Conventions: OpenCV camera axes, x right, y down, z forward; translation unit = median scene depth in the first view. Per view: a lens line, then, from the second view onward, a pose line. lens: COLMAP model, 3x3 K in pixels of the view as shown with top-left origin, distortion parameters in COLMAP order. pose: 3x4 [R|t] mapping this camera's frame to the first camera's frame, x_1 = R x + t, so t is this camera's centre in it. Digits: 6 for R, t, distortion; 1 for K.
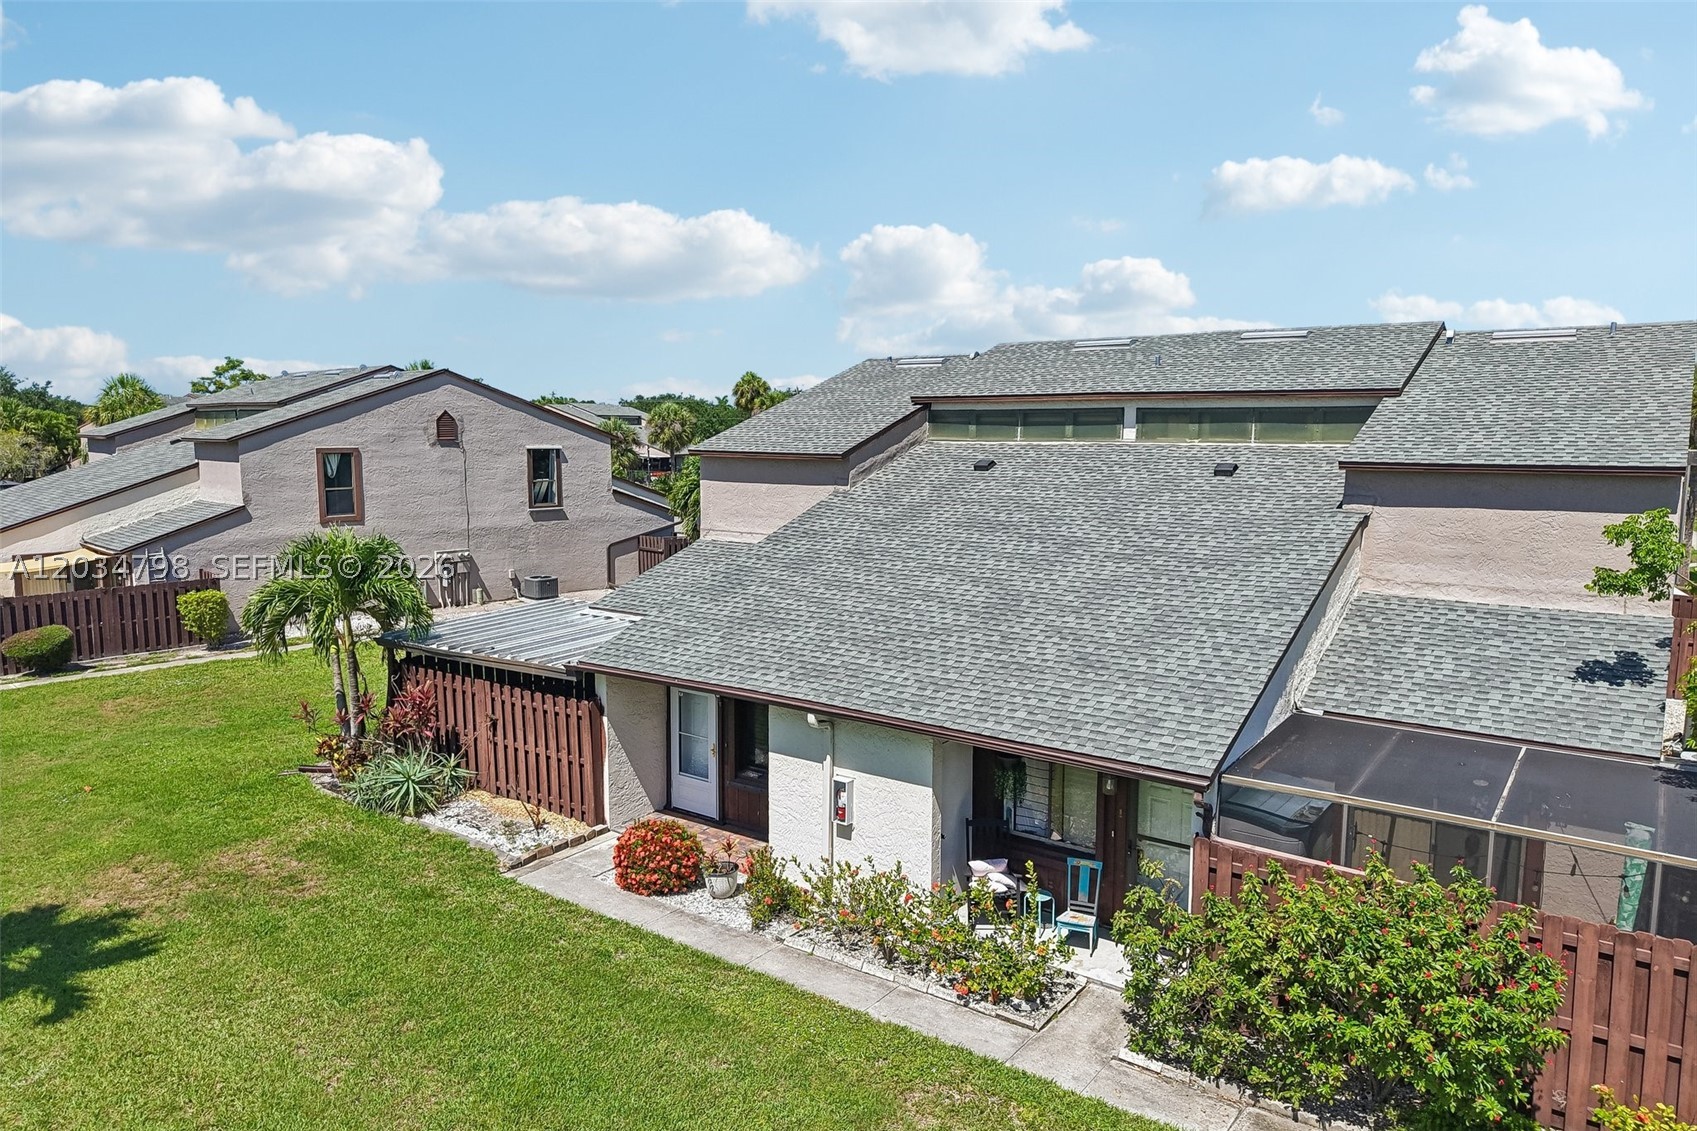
lens RADIAL K [[1141.2, 0, 842.2], [0, 1141.2, 590.2], [0, 0, 1]] dist [0.015284, -0.002109]
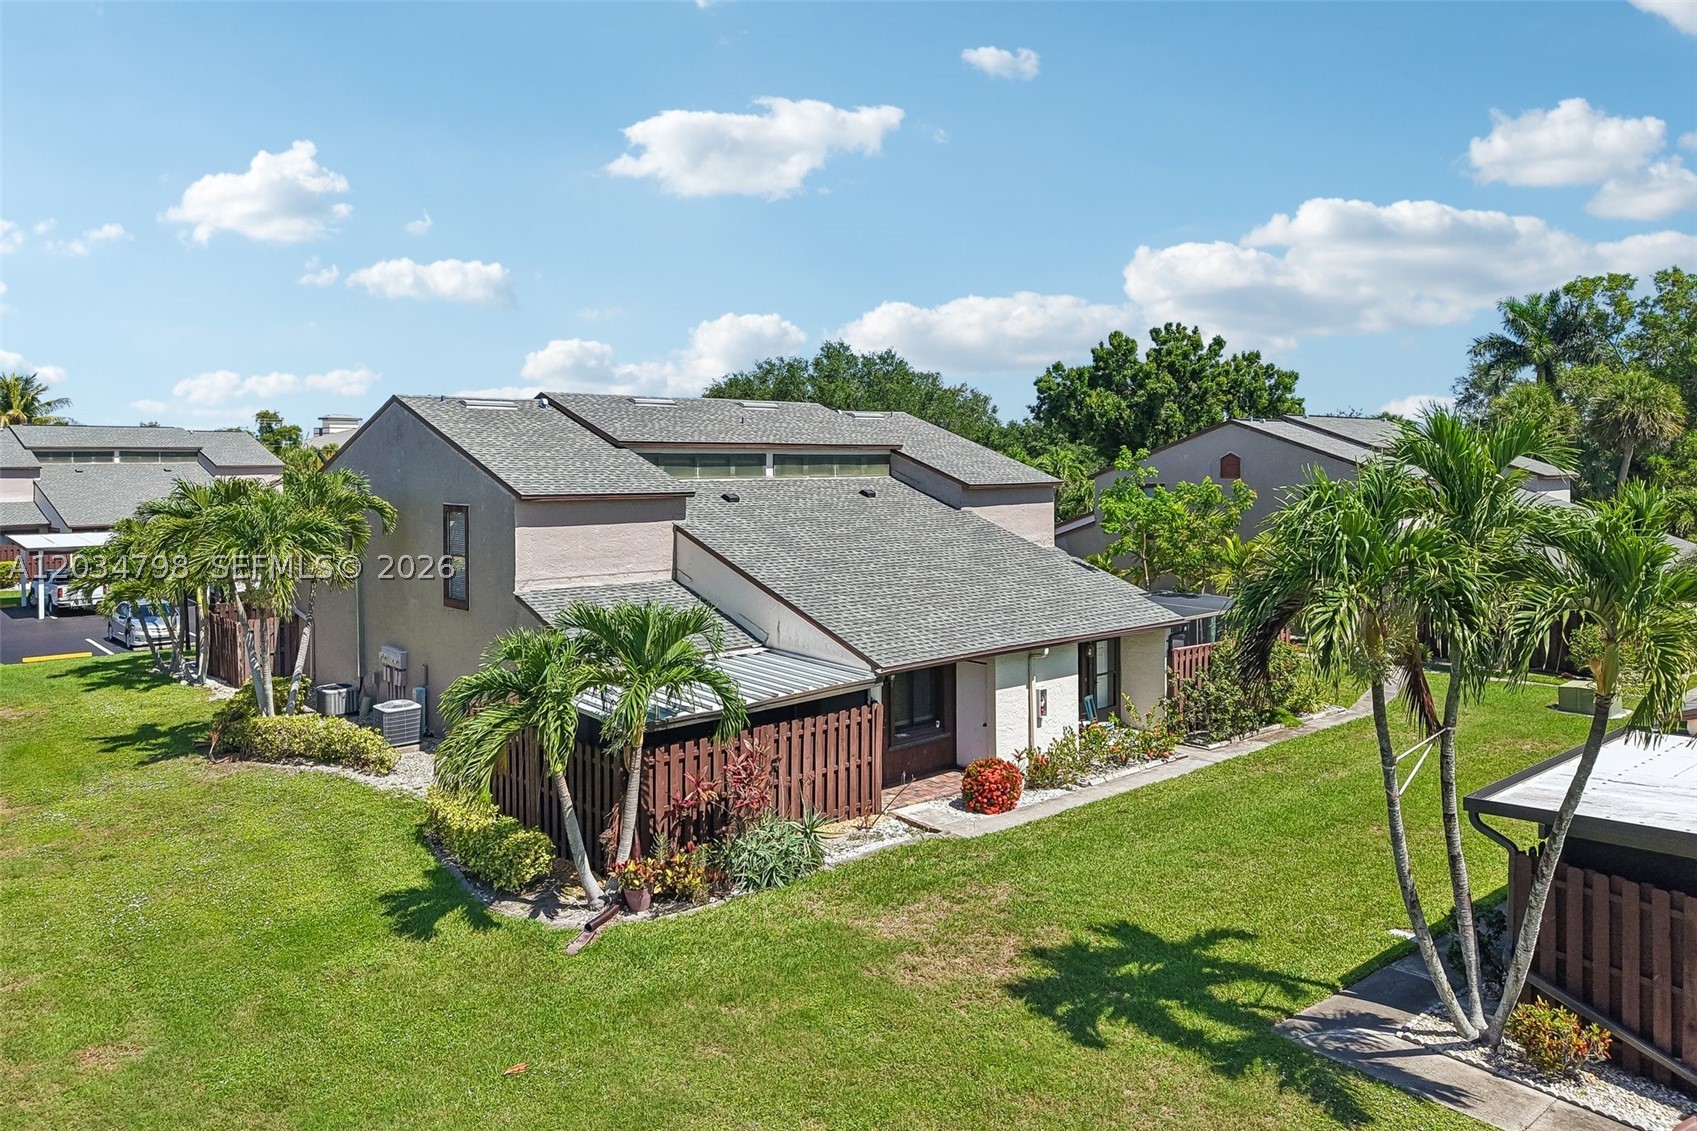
lens RADIAL K [[1167.6, 0, 862.0], [0, 1167.6, 501.0], [0, 0, 1]] dist [0.075524, -0.080865]
pose [[0.208038, -0.038935, 0.977346, -1.371048], [0.141895, 0.989839, 0.009229, -0.120249], [-0.967774, 0.136761, 0.211449, 0.719180]]
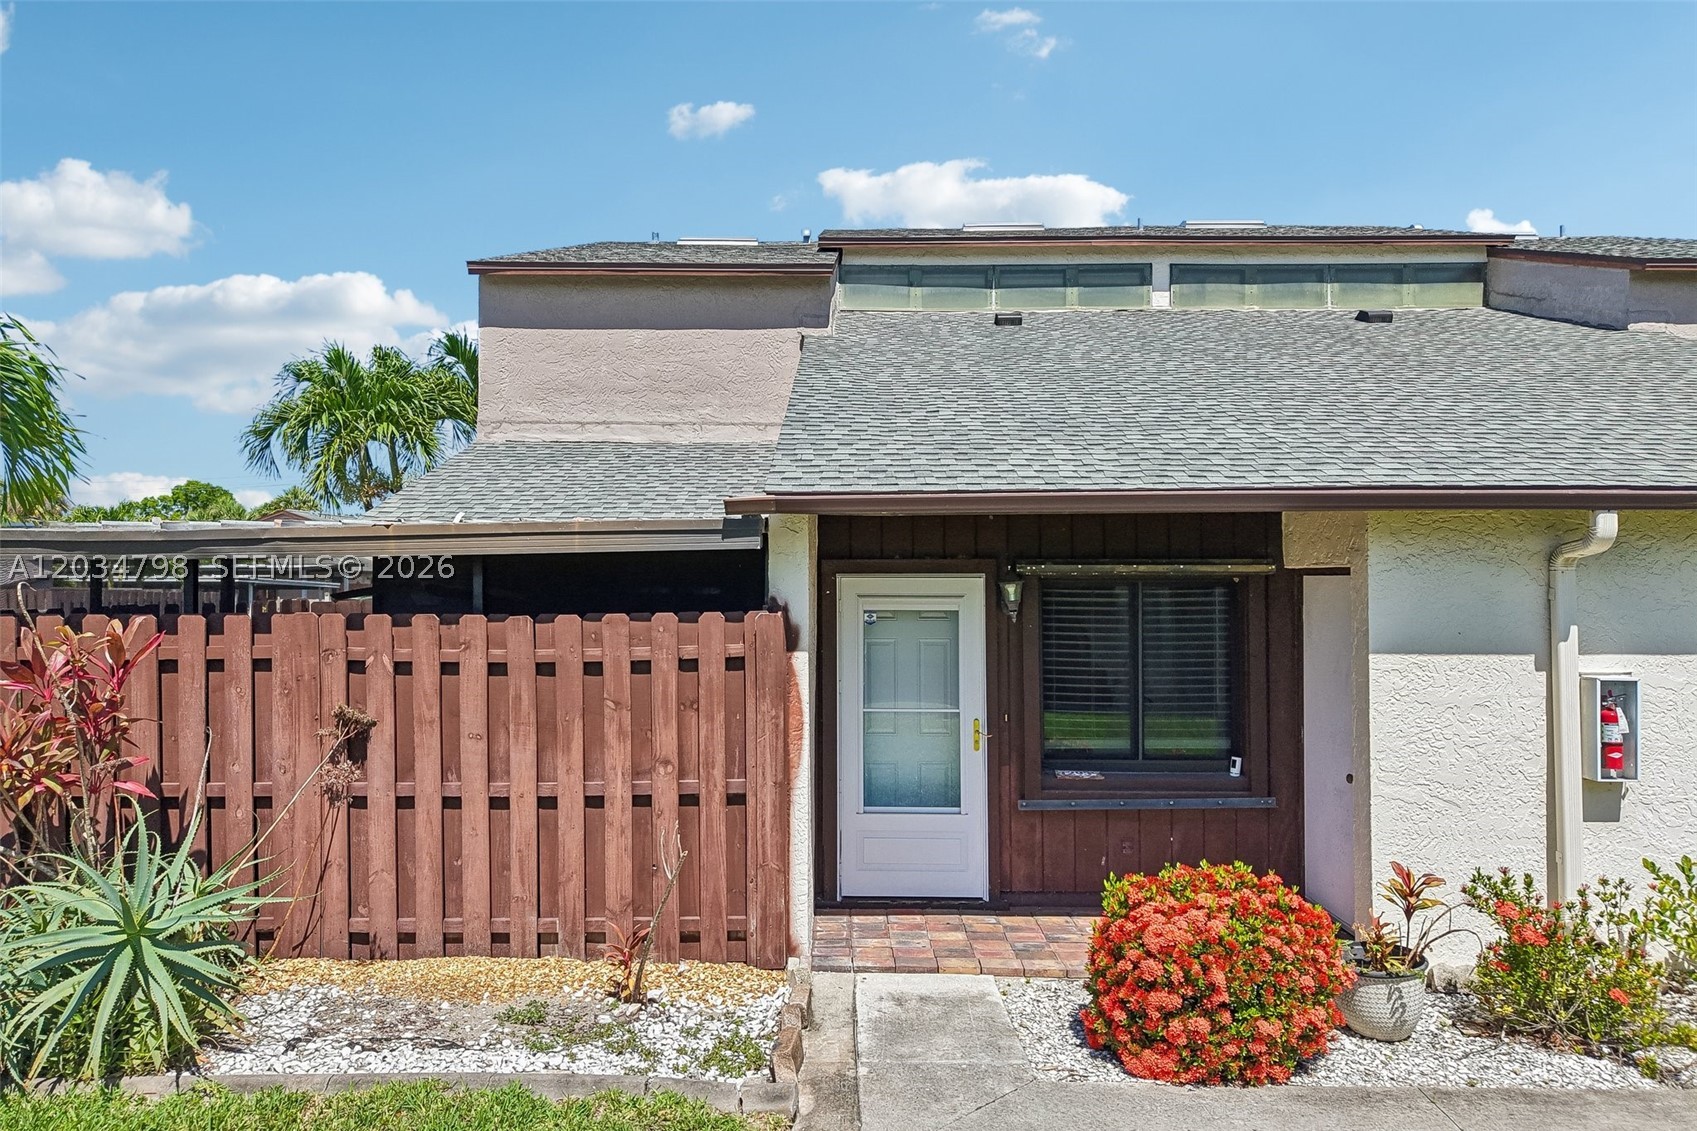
lens RADIAL K [[1141.2, 0, 842.2], [0, 1141.2, 590.2], [0, 0, 1]] dist [0.015284, -0.002109]
pose [[0.813279, -0.007246, 0.581829, -0.407919], [0.086299, 0.990366, -0.108295, 0.129858], [-0.575439, 0.138285, 0.806069, 0.679310]]
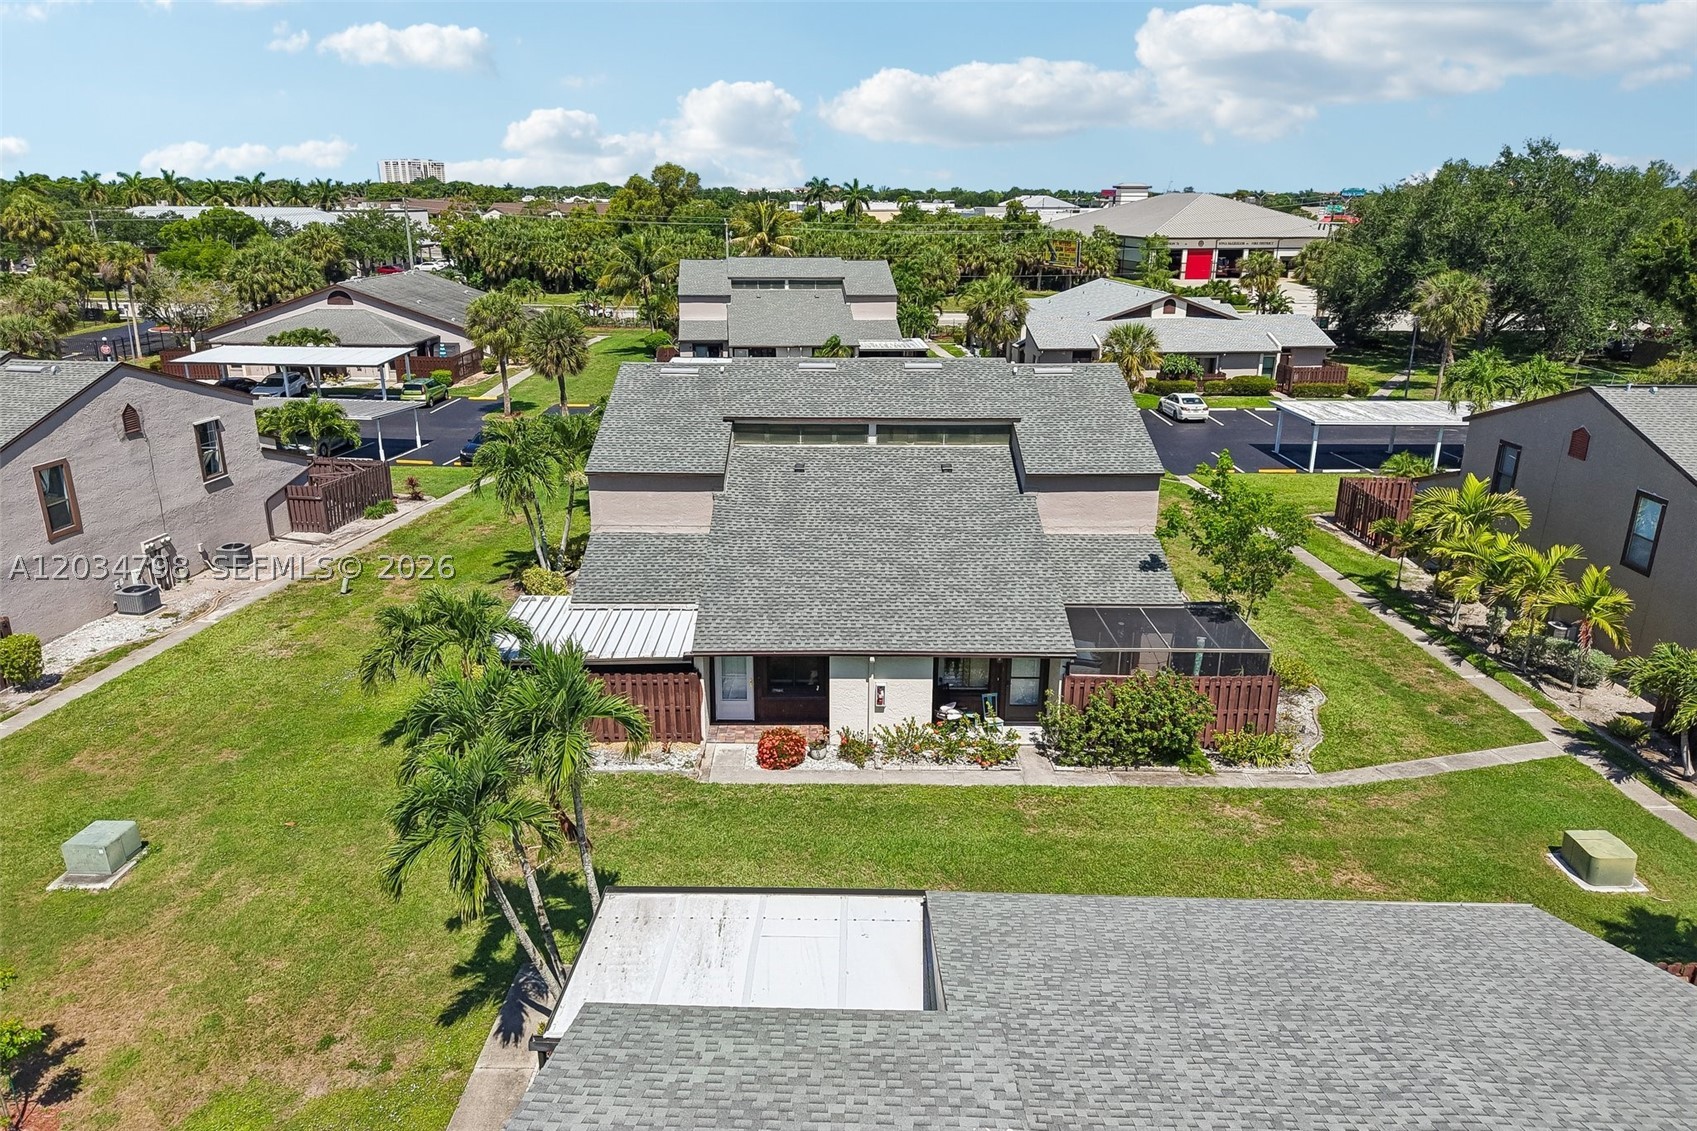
lens RADIAL K [[1117.3, 0, 843.1], [0, 1117.3, 593.1], [0, 0, 1]] dist [0.055113, -0.001006]
pose [[0.804065, -0.195093, 0.561621, -0.915579], [0.082073, 0.972008, 0.220149, -0.344751], [-0.588849, -0.130920, 0.797569, -0.390492]]
